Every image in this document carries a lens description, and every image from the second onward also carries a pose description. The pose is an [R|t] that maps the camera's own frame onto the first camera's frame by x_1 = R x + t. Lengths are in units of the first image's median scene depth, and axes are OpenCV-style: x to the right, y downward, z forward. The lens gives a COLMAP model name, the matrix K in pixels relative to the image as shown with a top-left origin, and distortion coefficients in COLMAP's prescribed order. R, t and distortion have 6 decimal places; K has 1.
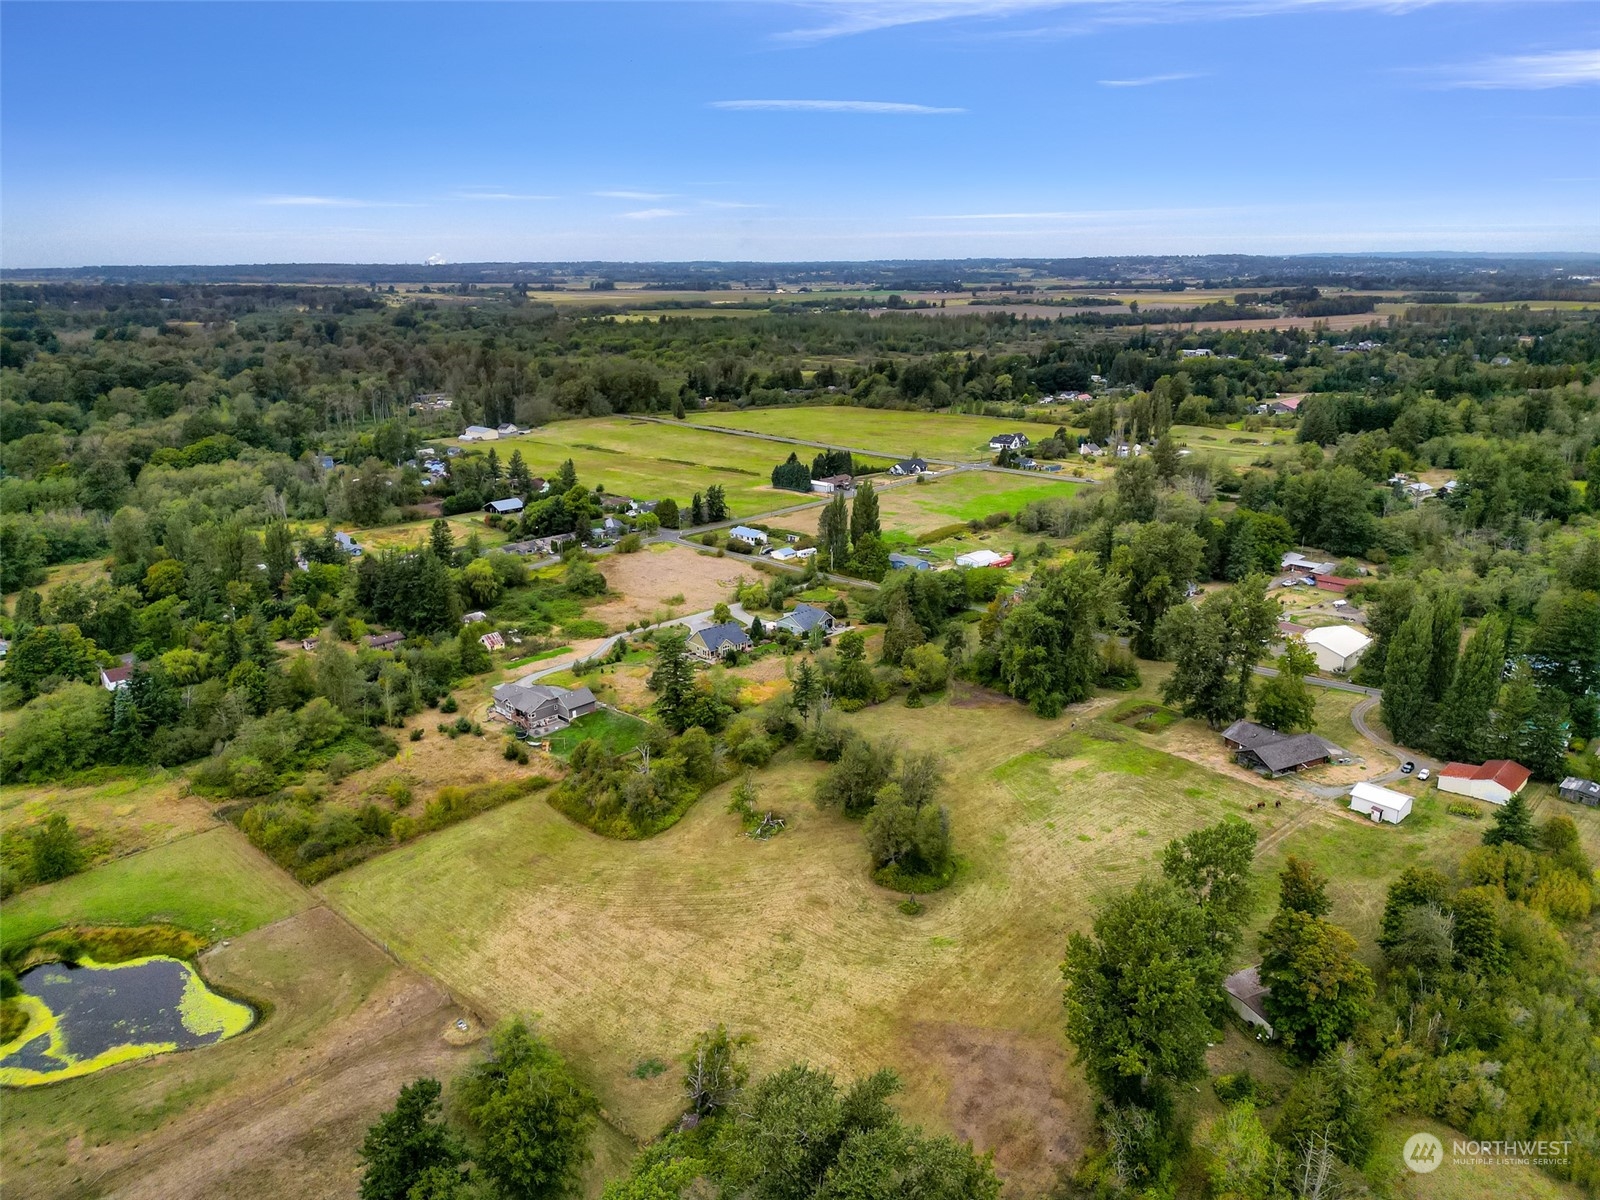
lens RADIAL K [[1114.9, 0, 814.0], [0, 1114.9, 599.2], [0, 0, 1]] dist [0.050445, -0.028366]
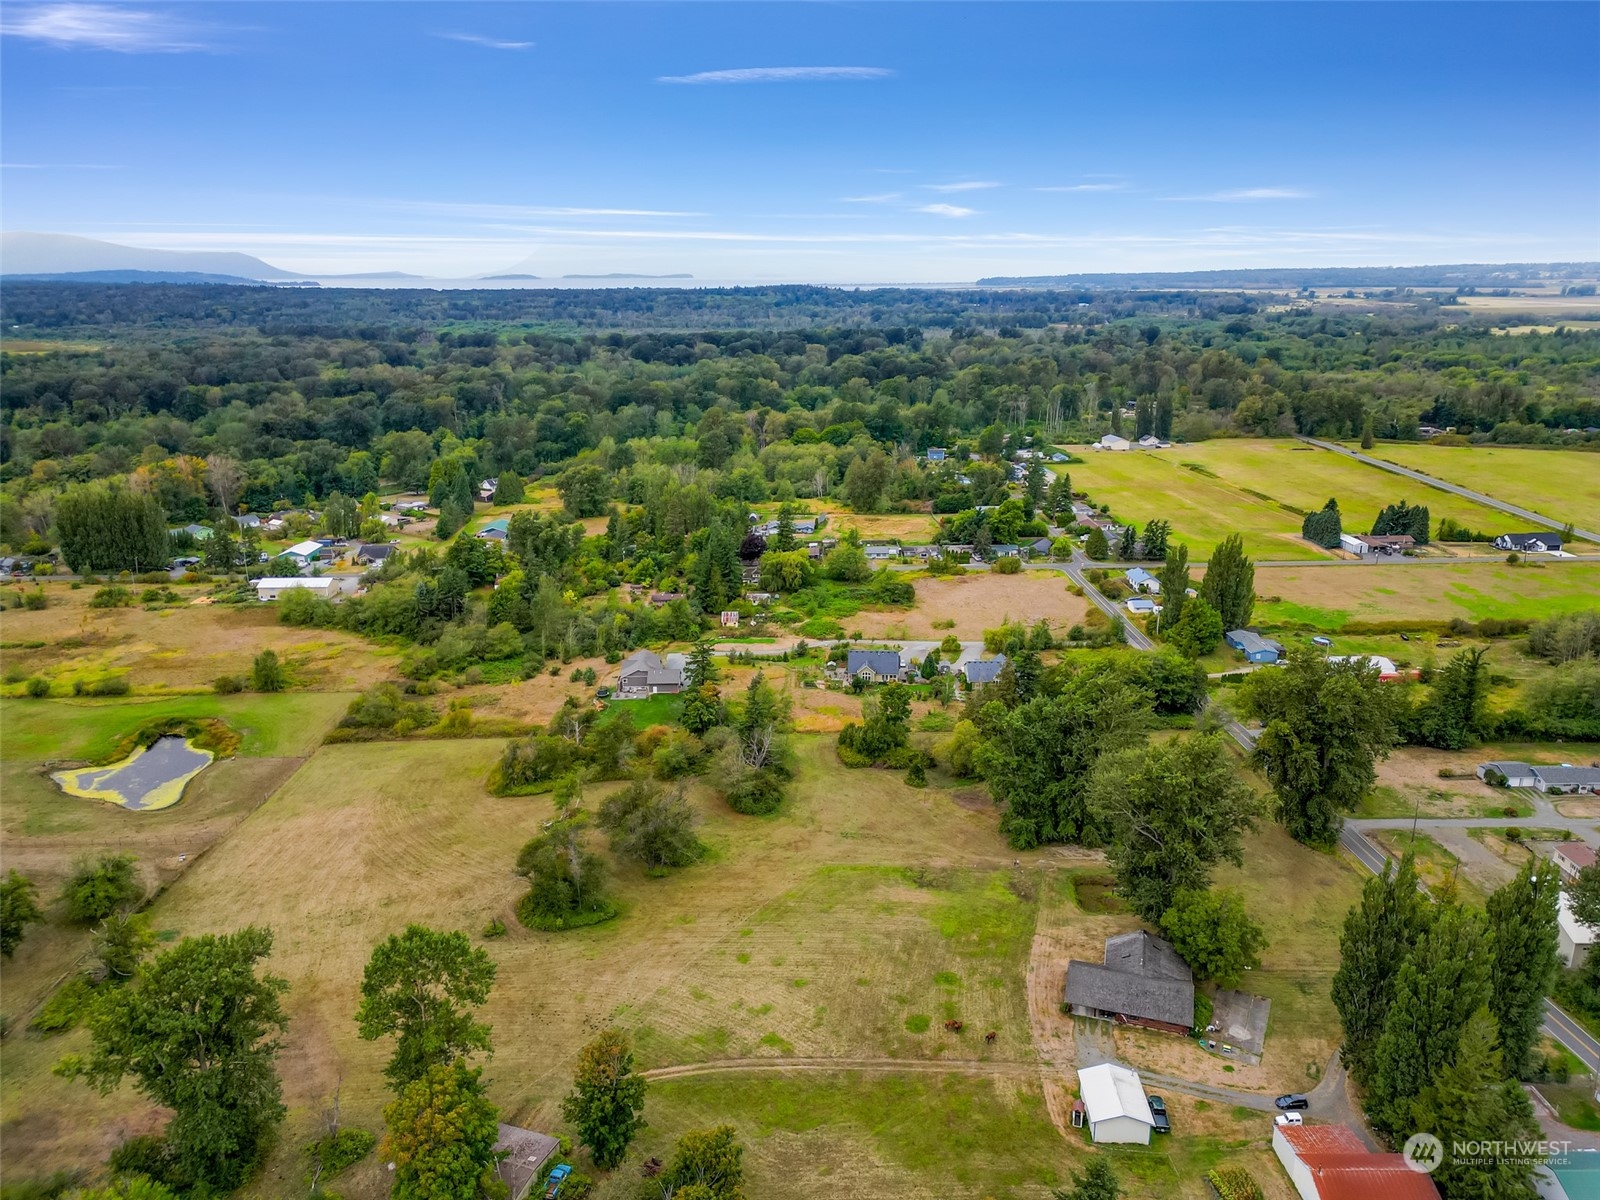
lens RADIAL K [[1114.9, 0, 805.3], [0, 1114.9, 608.8], [0, 0, 1]] dist [0.050445, -0.028366]
pose [[0.698625, 0.203861, -0.685831, 0.643808], [-0.201339, 0.975829, 0.084967, -0.100361], [0.686575, 0.078725, 0.722784, 0.324109]]
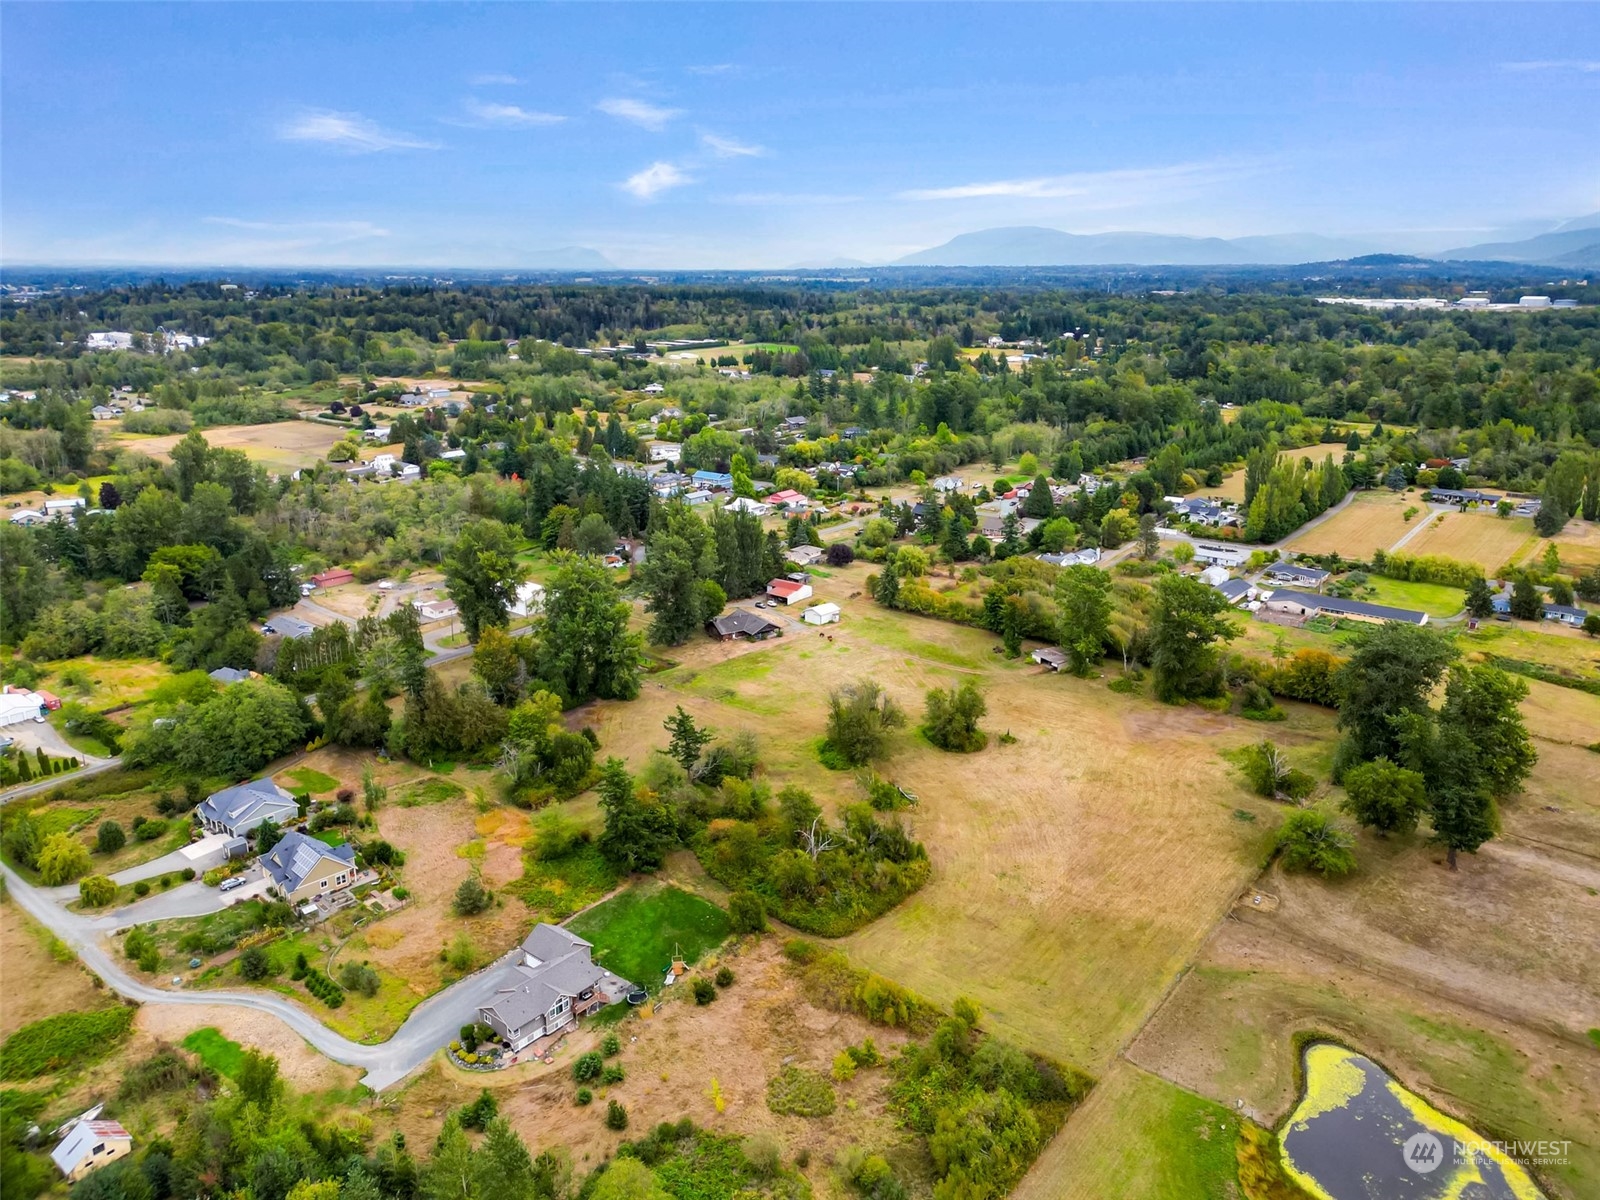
lens RADIAL K [[1114.9, 0, 791.6], [0, 1114.9, 609.4], [0, 0, 1]] dist [0.050445, -0.028366]
pose [[-0.058854, -0.292613, 0.954418, -0.833544], [0.288433, 0.910313, 0.296877, -0.255860], [-0.955690, 0.292758, 0.030824, 0.832724]]
